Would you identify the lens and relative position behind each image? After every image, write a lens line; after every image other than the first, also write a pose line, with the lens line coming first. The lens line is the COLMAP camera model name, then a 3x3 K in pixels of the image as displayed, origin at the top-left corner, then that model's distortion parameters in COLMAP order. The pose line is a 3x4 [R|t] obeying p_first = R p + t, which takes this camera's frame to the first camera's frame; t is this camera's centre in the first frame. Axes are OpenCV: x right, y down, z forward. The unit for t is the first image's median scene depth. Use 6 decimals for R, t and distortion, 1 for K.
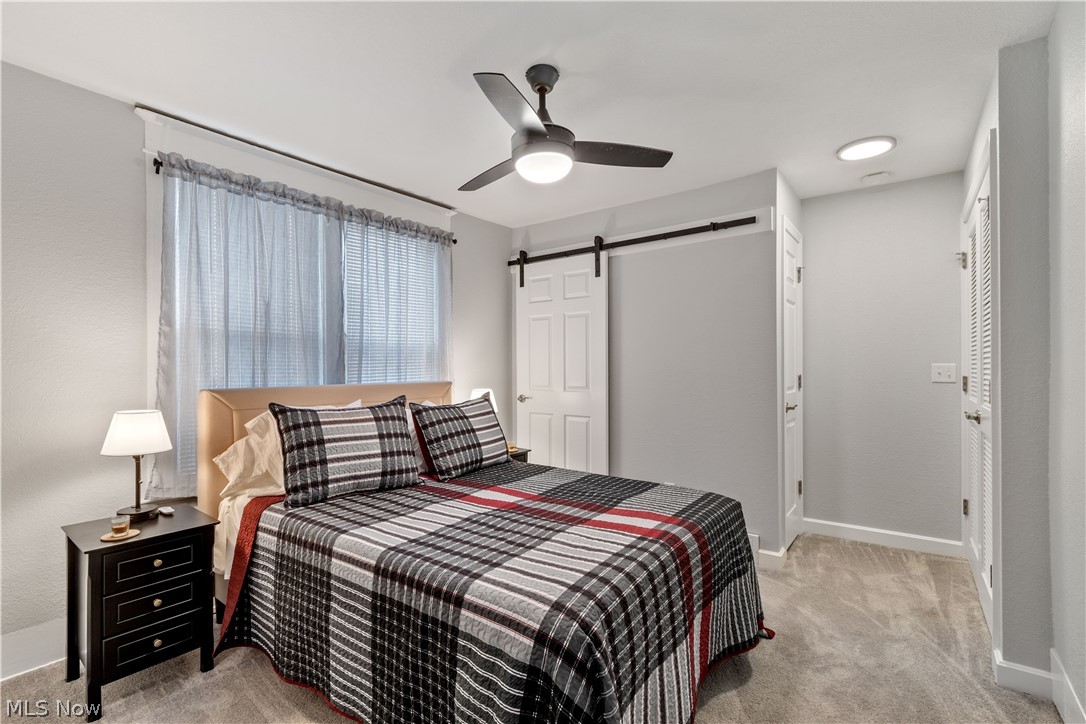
lens RADIAL K [[484.1, 0, 543.0], [0, 484.1, 362.0], [0, 0, 1]] dist [0.000726, -0.000208]
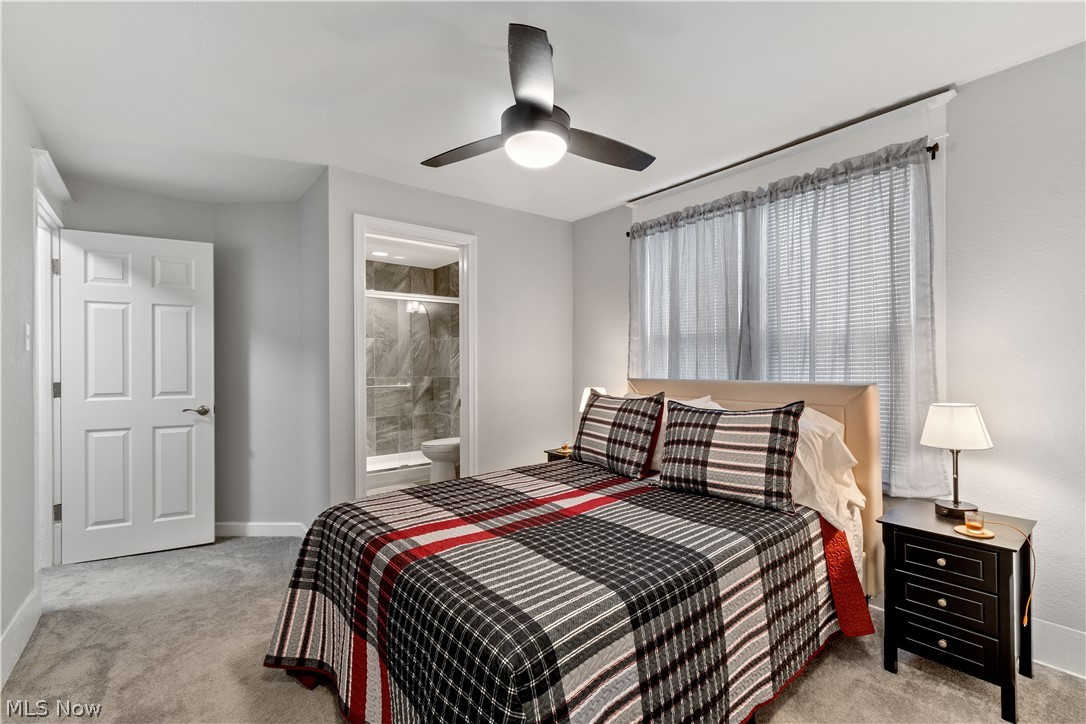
lens RADIAL K [[478.4, 0, 546.2], [0, 478.4, 360.2], [0, 0, 1]] dist [0.000844, -0.000296]
pose [[-0.225046, -0.002885, -0.974344, 0.637620], [0.016330, 0.999844, -0.006732, 0.005608], [0.974211, -0.017426, -0.224964, 0.876080]]
